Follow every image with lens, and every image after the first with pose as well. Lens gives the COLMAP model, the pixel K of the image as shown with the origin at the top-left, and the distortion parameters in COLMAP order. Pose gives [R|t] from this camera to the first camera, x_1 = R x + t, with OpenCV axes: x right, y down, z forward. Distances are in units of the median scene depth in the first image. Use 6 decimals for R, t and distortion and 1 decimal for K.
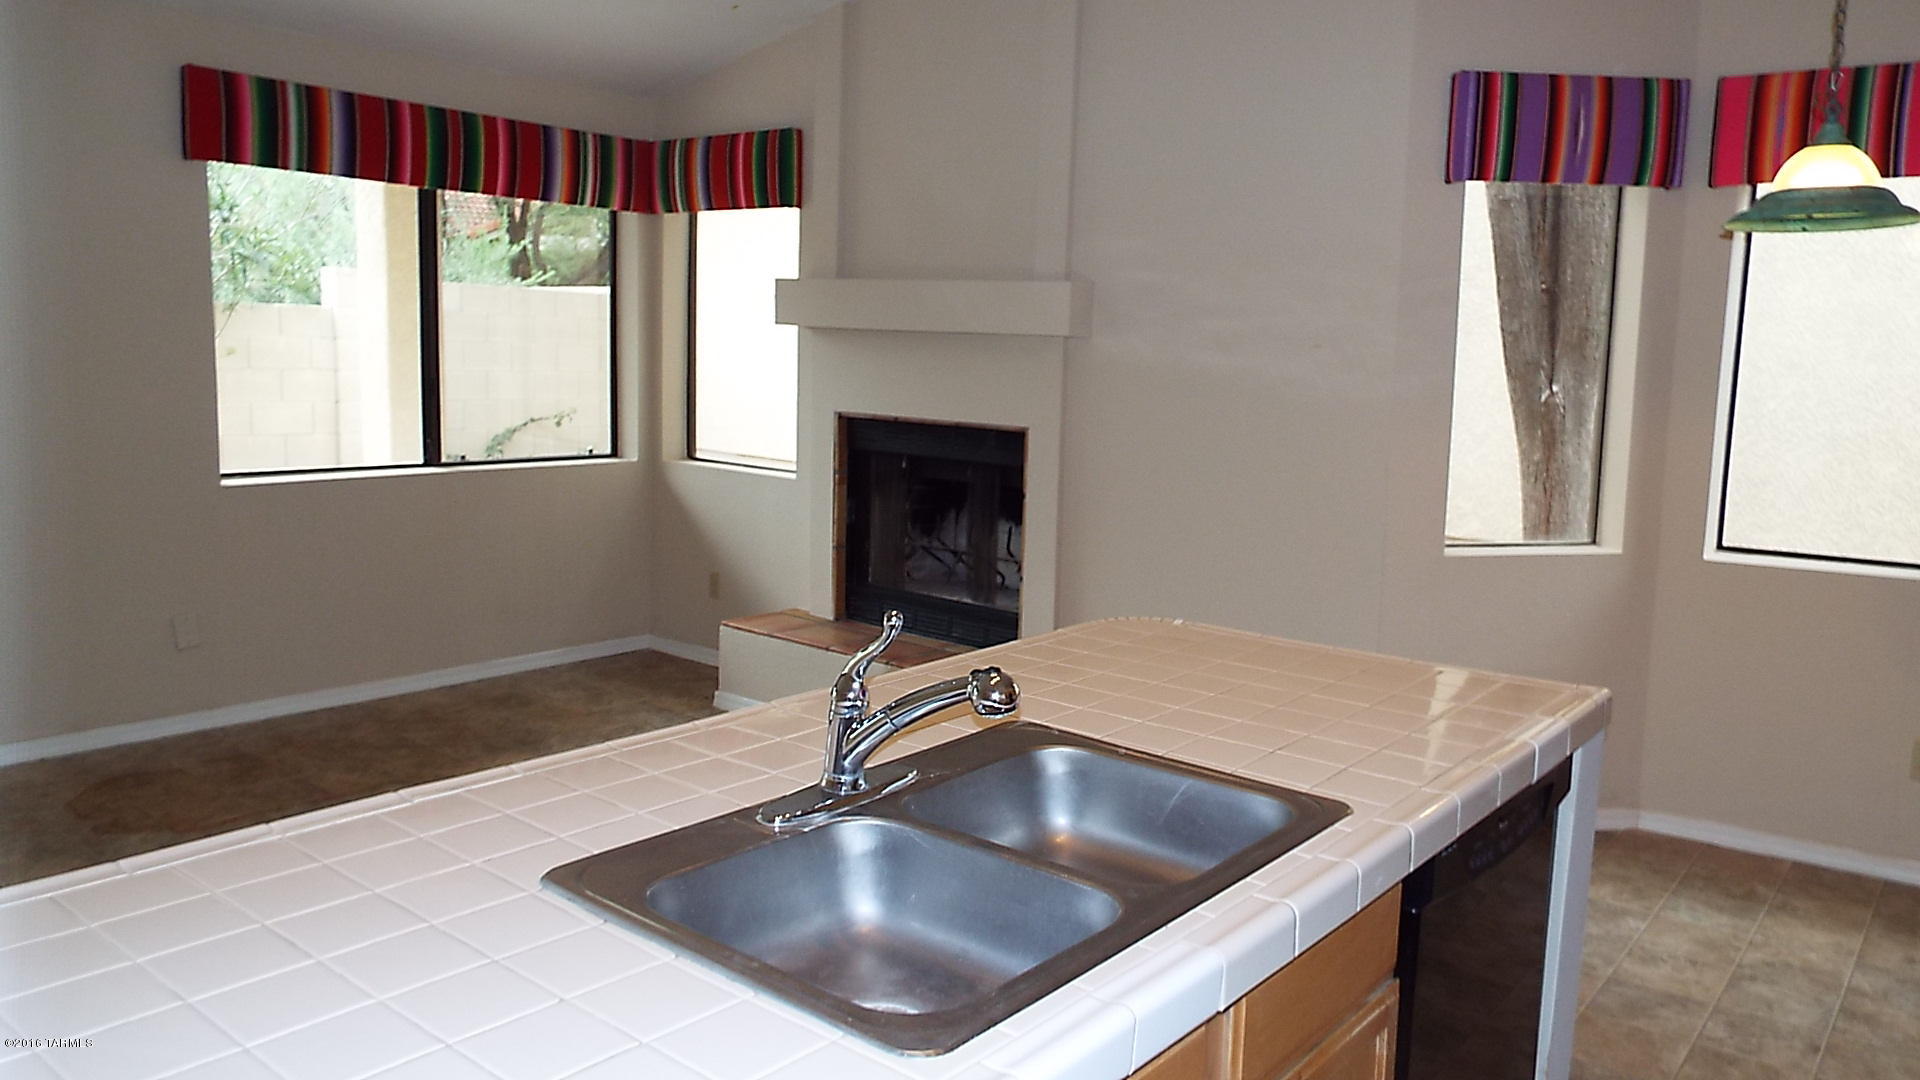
lens RADIAL K [[1371.4, 0, 964.6], [0, 1371.4, 532.4], [0, 0, 1]] dist [-0.023262, -0.015272]
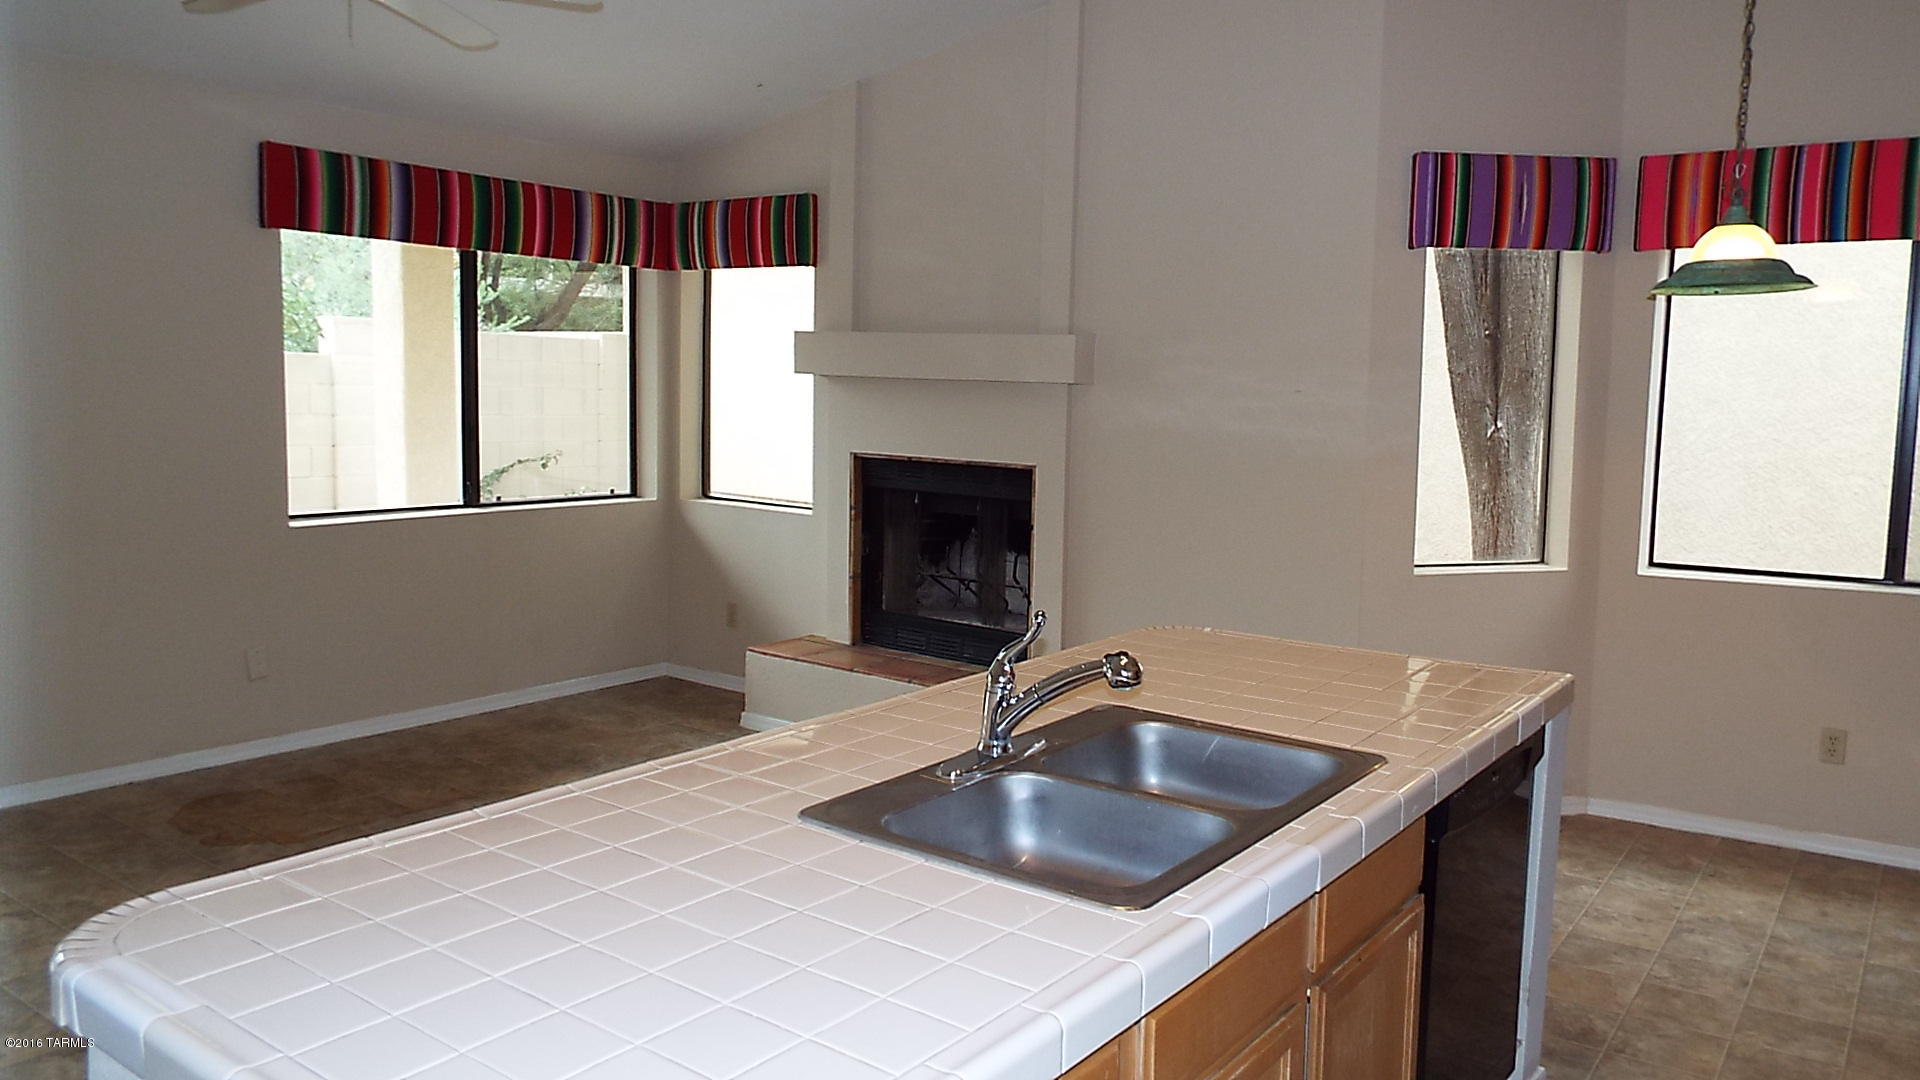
lens RADIAL K [[1371.4, 0, 958.5], [0, 1371.4, 533.9], [0, 0, 1]] dist [-0.023262, -0.015272]
pose [[0.999065, -0.012837, 0.041292, -0.062692], [0.013867, 0.999597, -0.024764, 0.005269], [-0.040957, 0.025314, 0.998840, -0.102731]]
